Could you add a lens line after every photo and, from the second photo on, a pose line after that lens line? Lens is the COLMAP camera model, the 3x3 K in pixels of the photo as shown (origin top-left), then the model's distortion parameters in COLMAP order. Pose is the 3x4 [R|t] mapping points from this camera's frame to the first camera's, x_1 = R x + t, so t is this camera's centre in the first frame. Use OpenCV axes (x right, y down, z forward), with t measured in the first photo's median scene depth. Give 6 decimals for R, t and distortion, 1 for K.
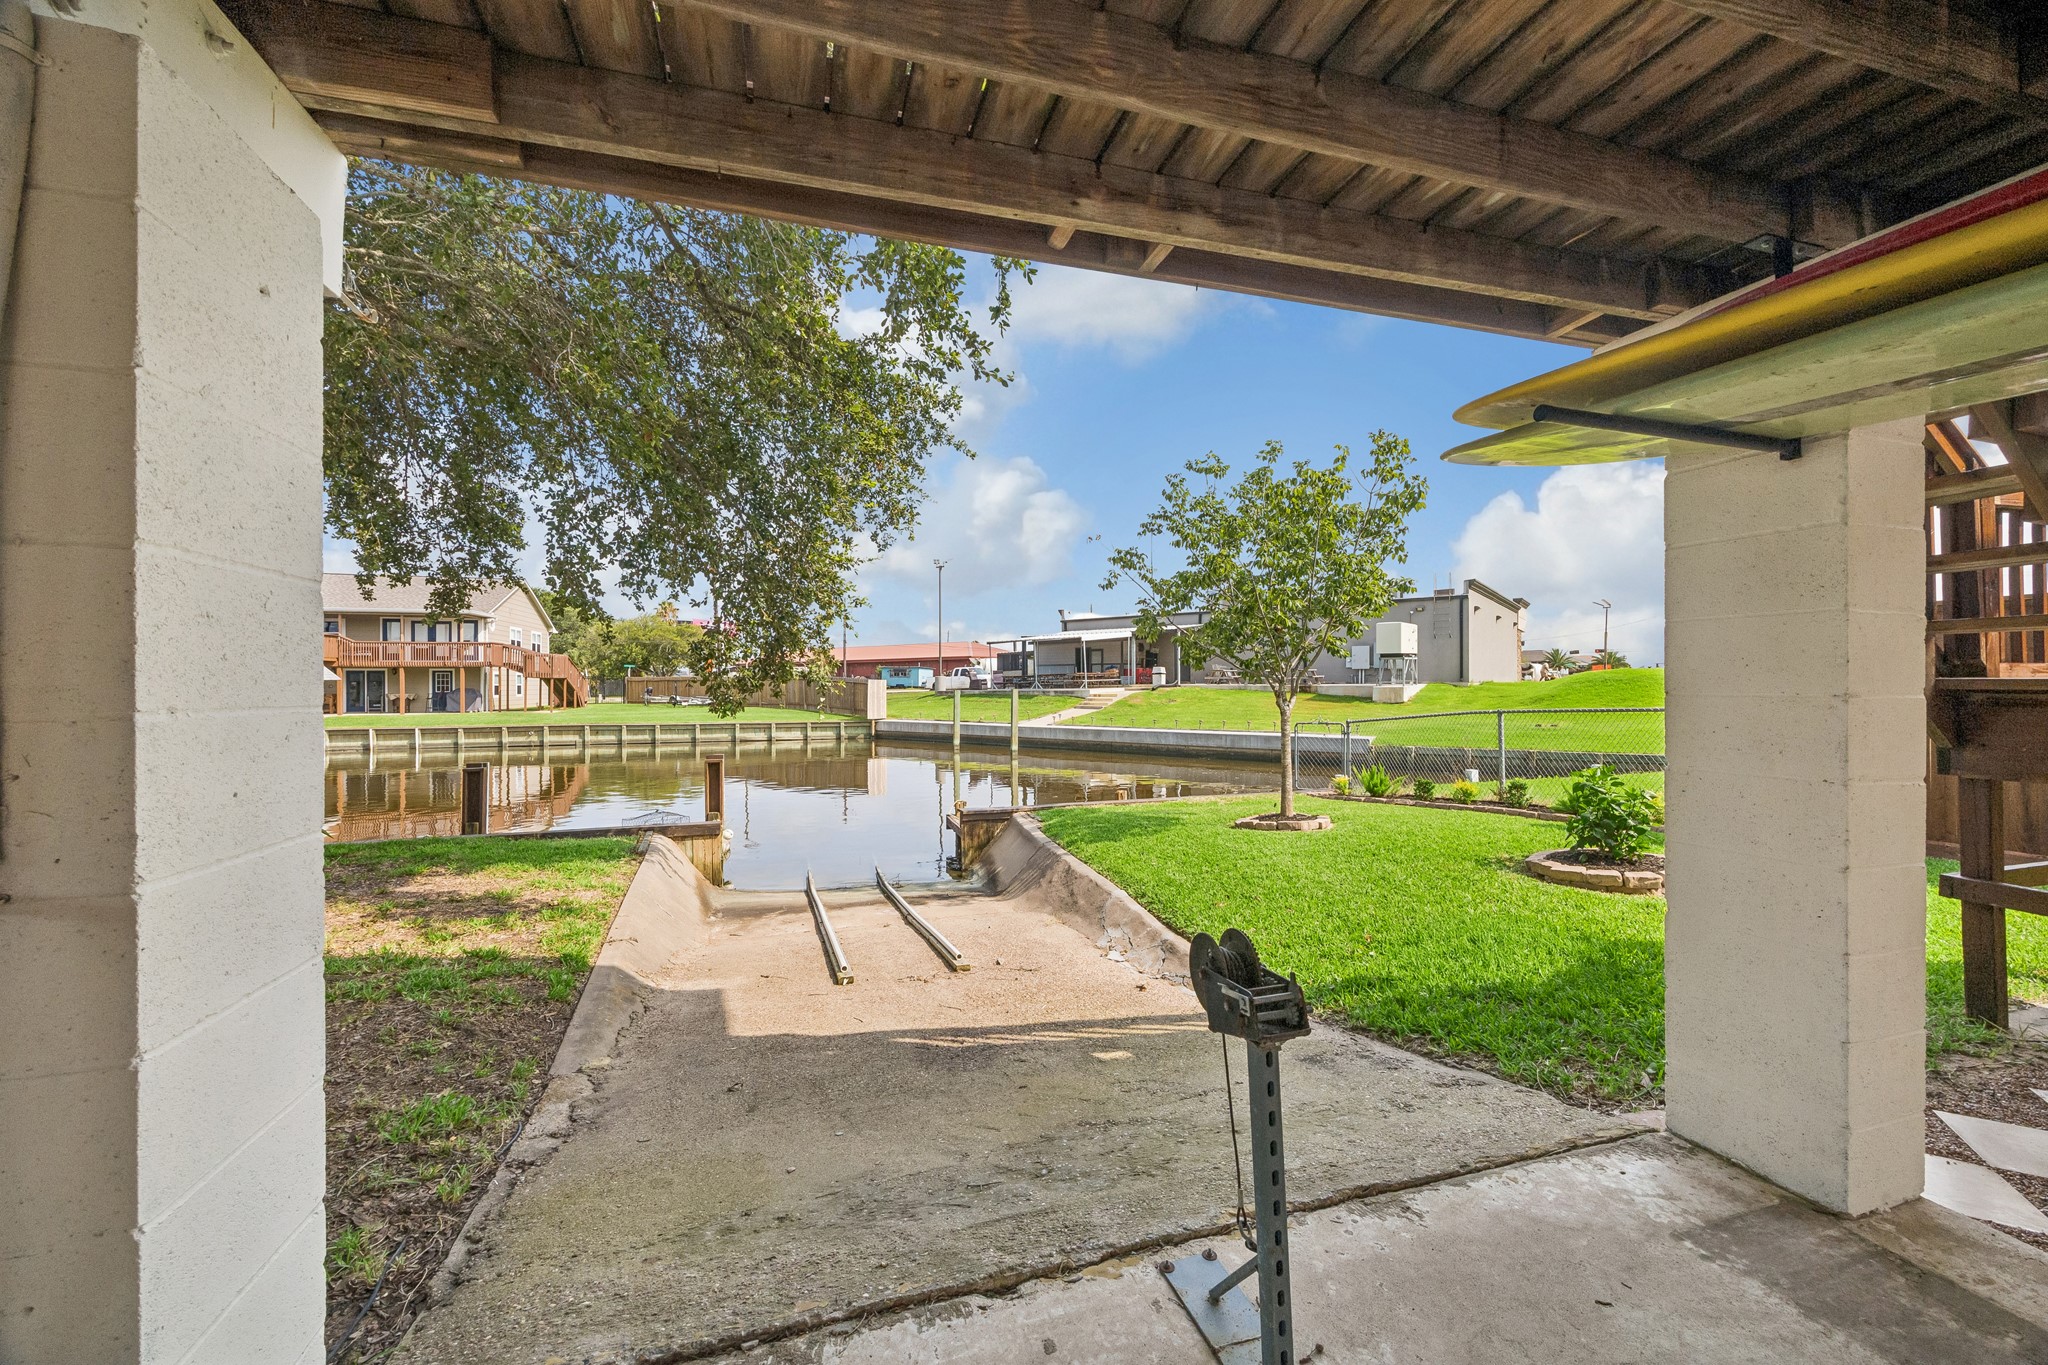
lens RADIAL K [[787.7, 0, 1031.8], [0, 787.7, 681.9], [0, 0, 1]] dist [-0.001925, -0.000043]
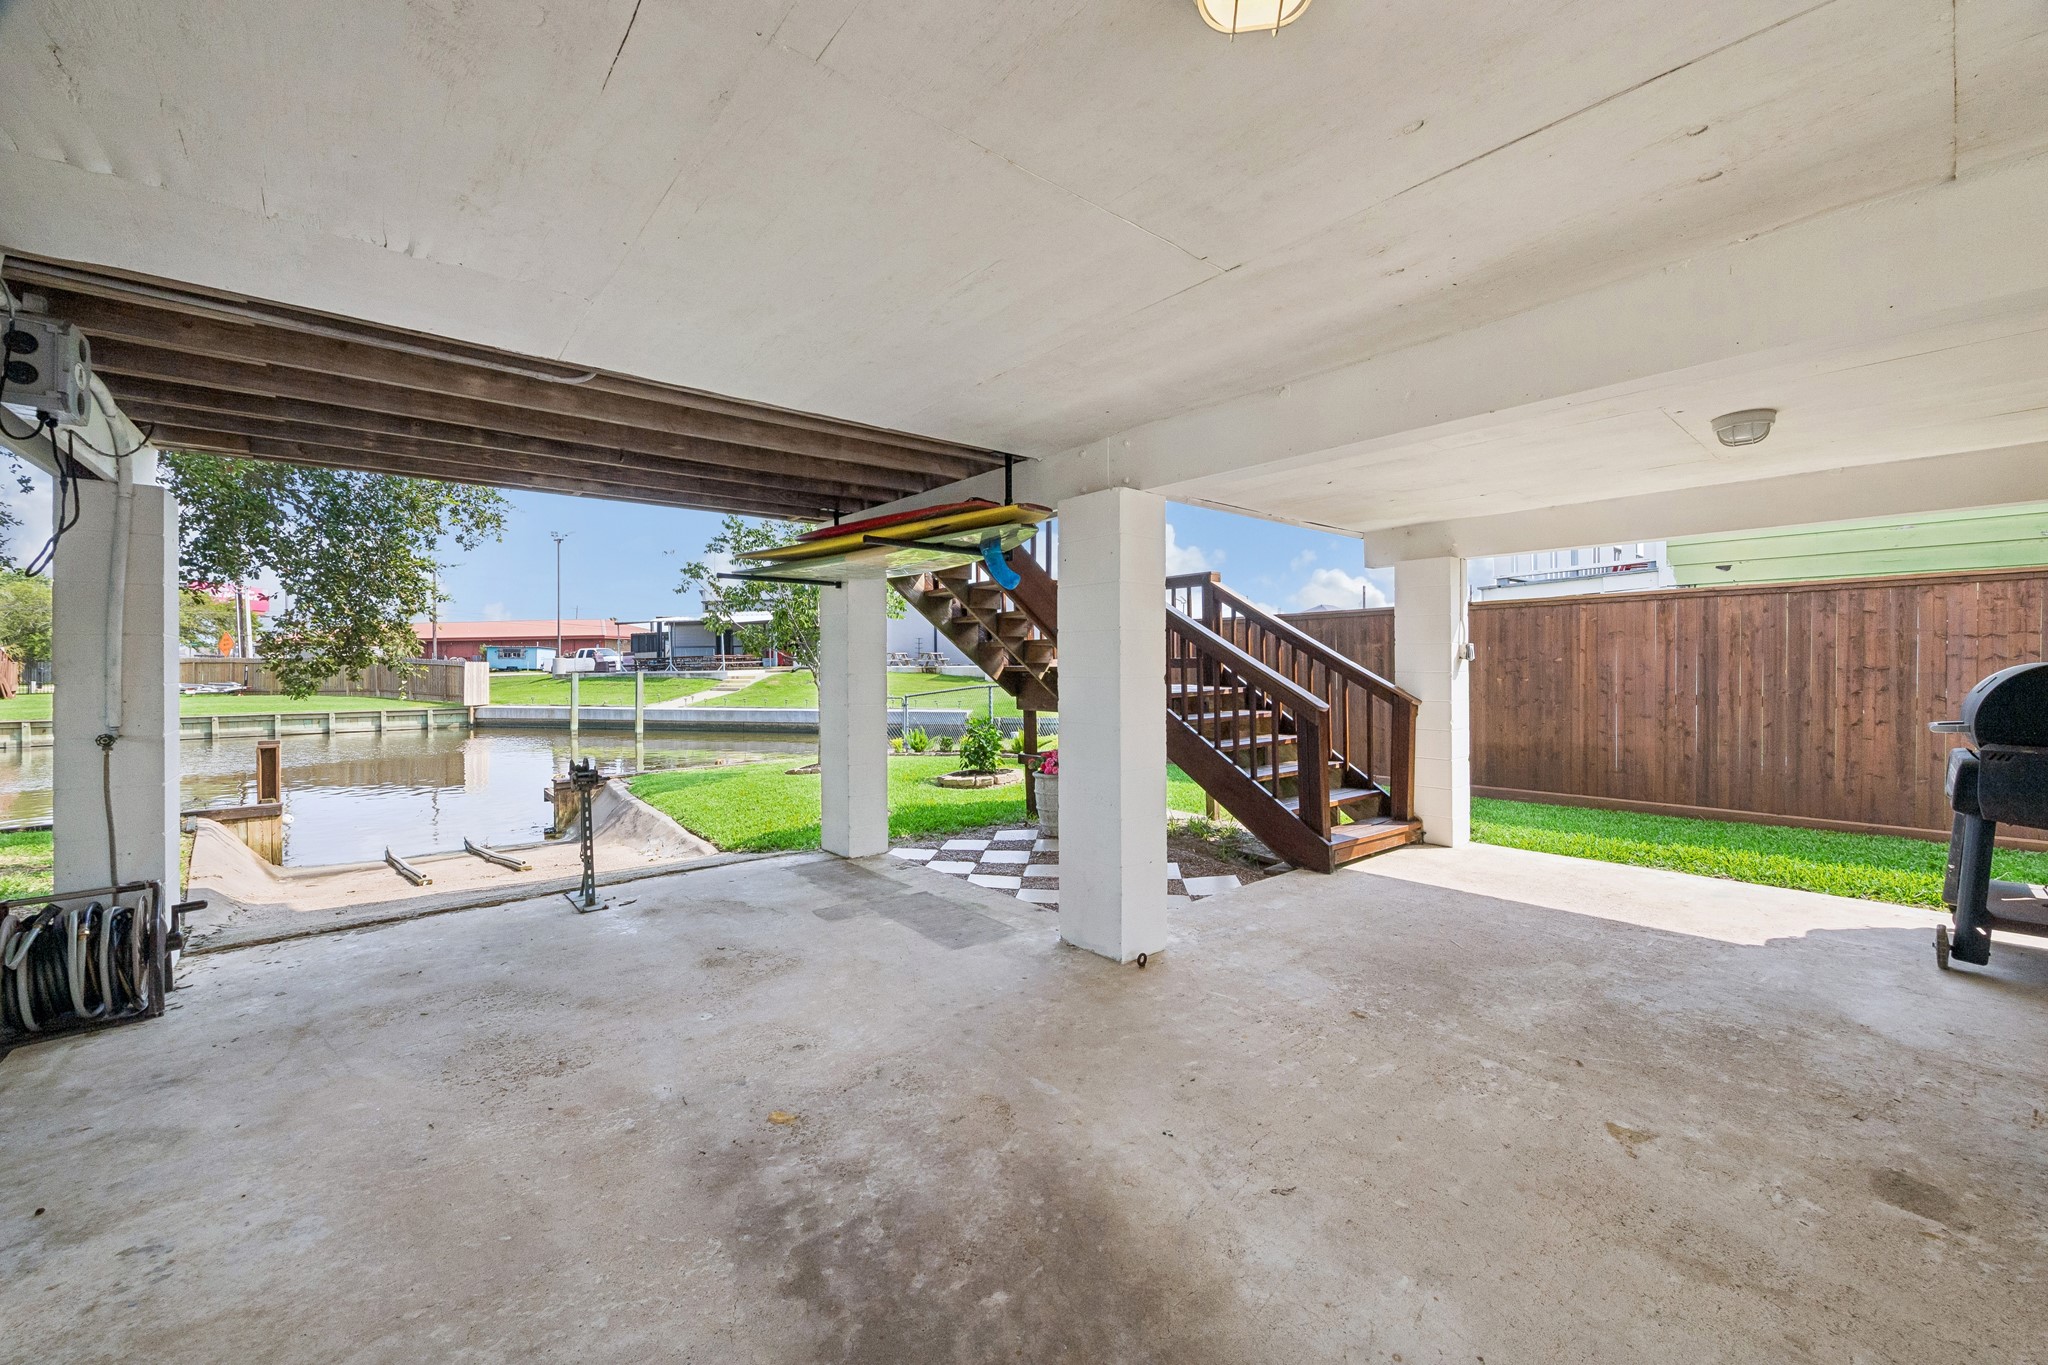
lens RADIAL K [[799.4, 0, 1033.7], [0, 799.4, 665.3], [0, 0, 1]] dist [-0.001623, -0.000163]
pose [[0.917225, -0.001315, 0.398366, 0.027185], [0.000329, 0.999997, 0.002544, -0.001291], [-0.398369, -0.002202, 0.917223, -0.104929]]
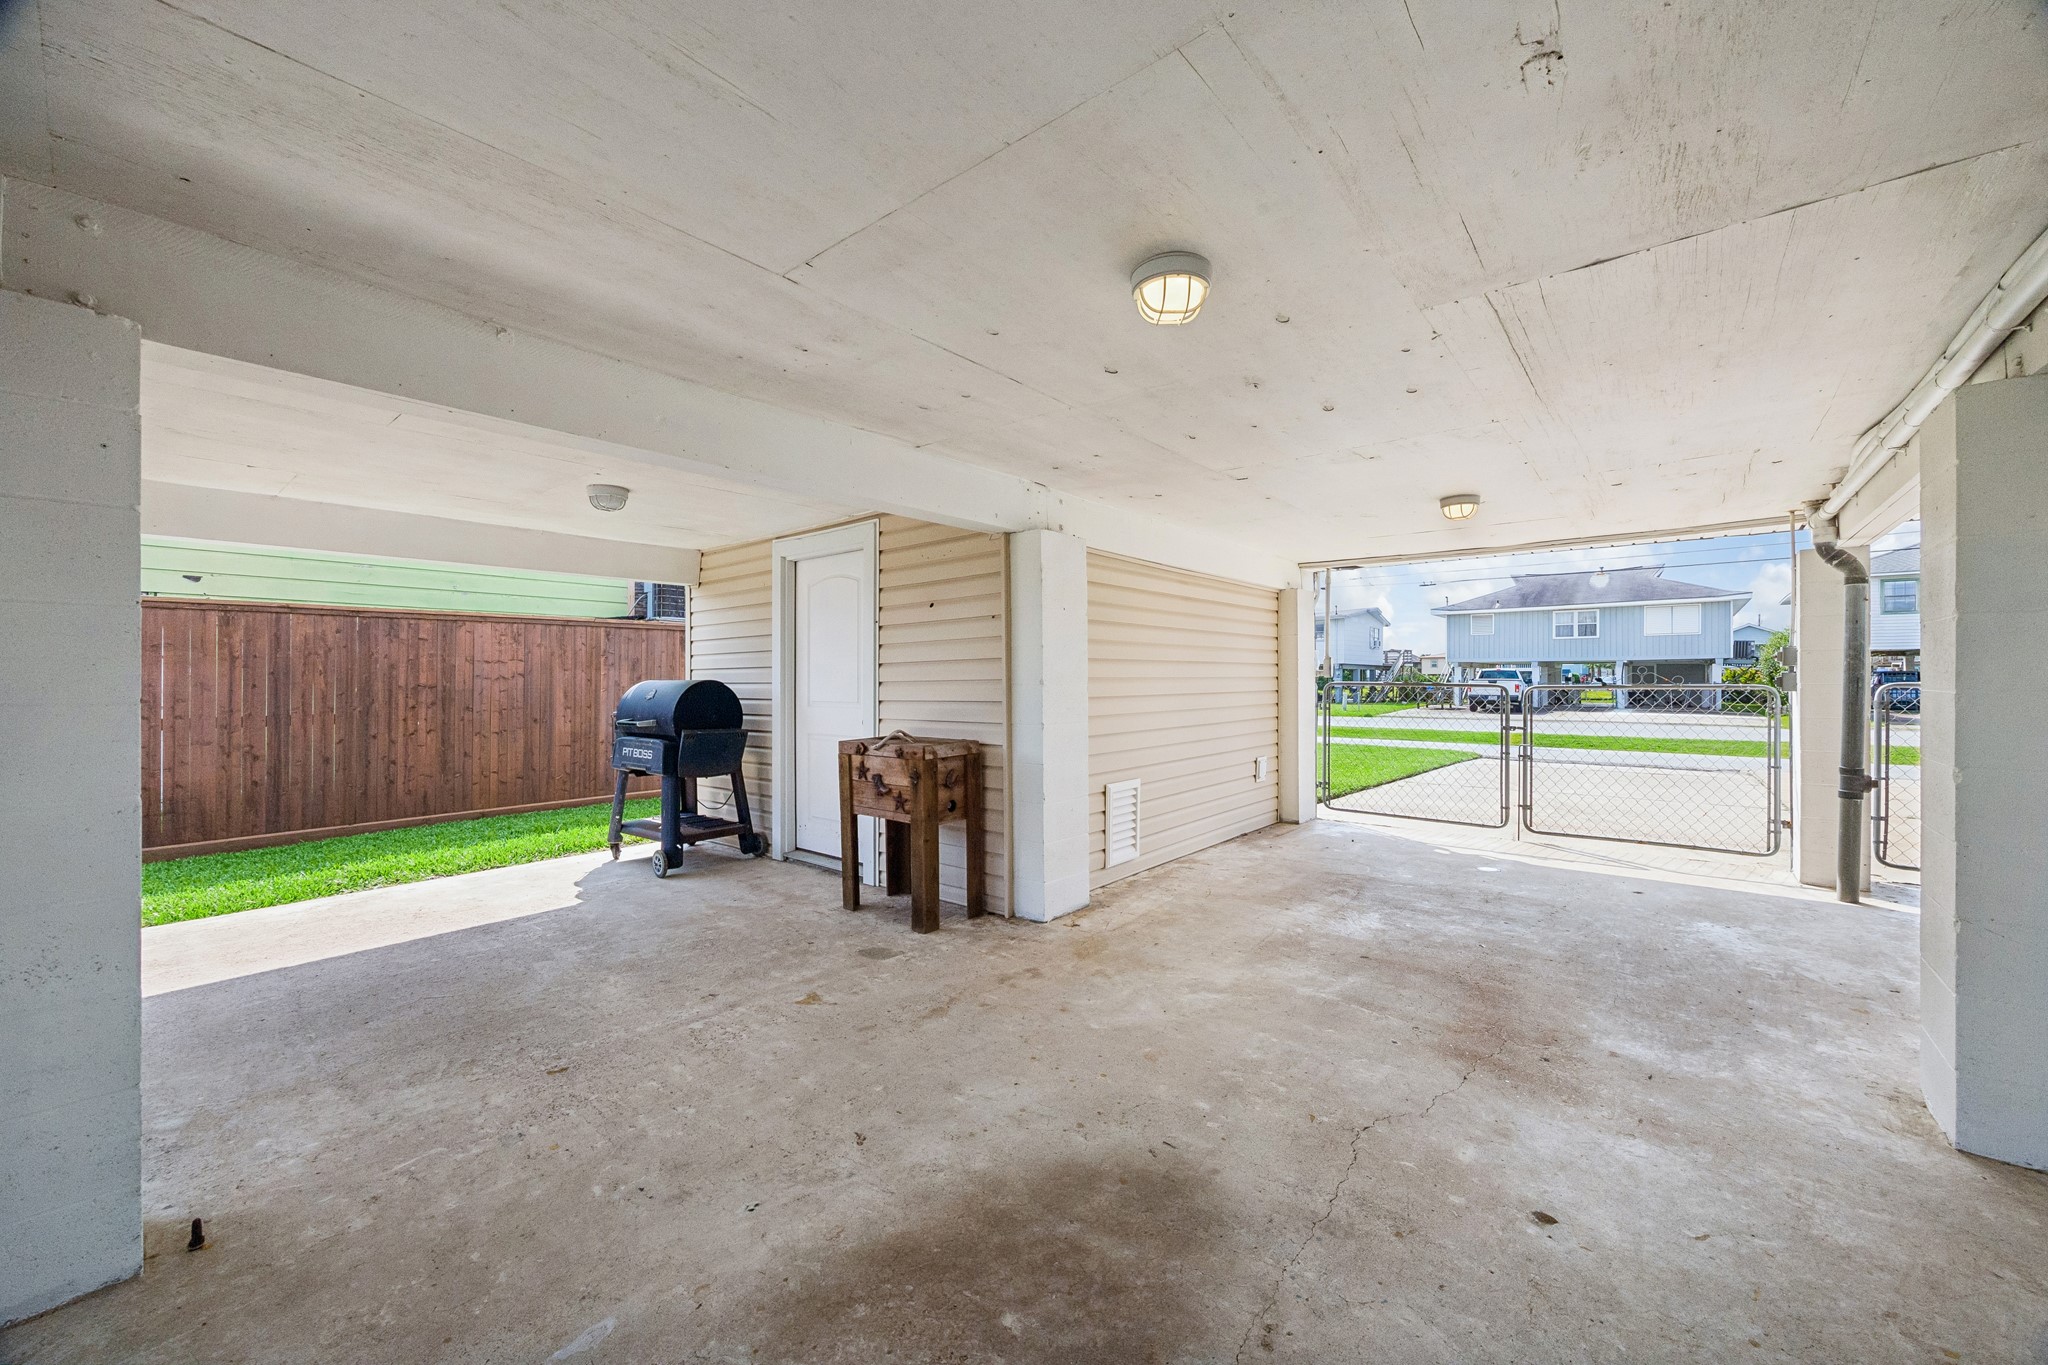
lens RADIAL K [[783.1, 0, 1037.1], [0, 783.1, 664.4], [0, 0, 1]] dist [-0.002314, -0.000070]
pose [[-0.554347, 0.021535, 0.832007, 0.004351], [0.002599, 0.999705, -0.024144, -0.000438], [-0.832281, -0.011222, -0.554240, -0.035148]]
